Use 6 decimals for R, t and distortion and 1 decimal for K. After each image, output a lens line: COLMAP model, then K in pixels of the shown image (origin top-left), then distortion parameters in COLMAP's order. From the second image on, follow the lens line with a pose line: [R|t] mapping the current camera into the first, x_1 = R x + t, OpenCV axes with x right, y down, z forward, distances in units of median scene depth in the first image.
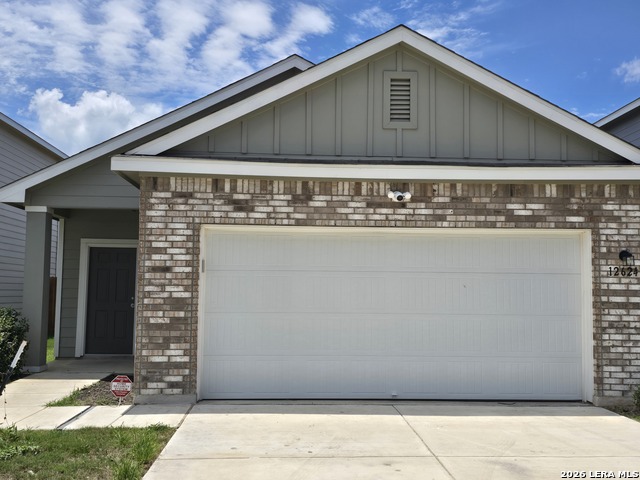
lens RADIAL K [[674.1, 0, 308.3], [0, 674.1, 241.3], [0, 0, 1]] dist [0.151926, -0.359723]
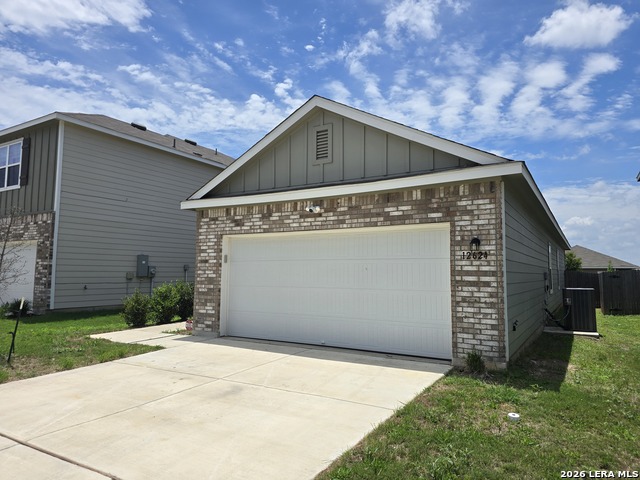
lens RADIAL K [[433.8, 0, 320.0], [0, 433.8, 240.0], [0, 0, 1]] dist [0.066805, -0.058489]
pose [[0.827010, -0.047261, -0.560197, 0.671281], [0.044873, 0.998830, -0.018022, 0.018750], [0.560394, -0.010233, 0.828163, 0.212218]]
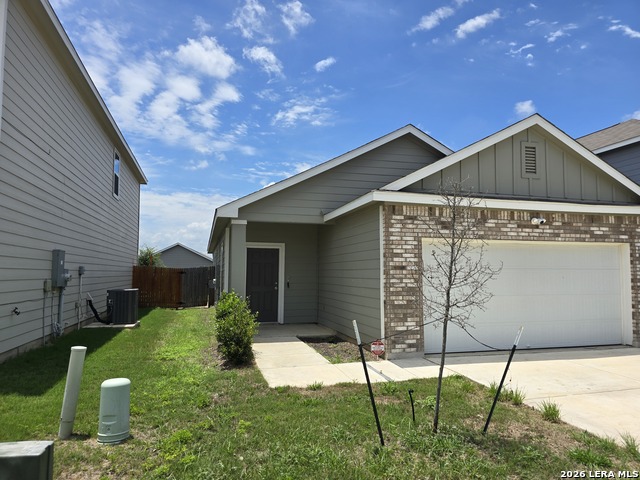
lens RADIAL K [[433.8, 0, 320.0], [0, 433.8, 240.0], [0, 0, 1]] dist [0.066805, -0.058489]
pose [[0.973214, 0.010500, 0.229663, -0.592046], [-0.011338, 0.999933, 0.002328, -0.019007], [-0.229623, -0.004870, 0.973267, 0.114952]]
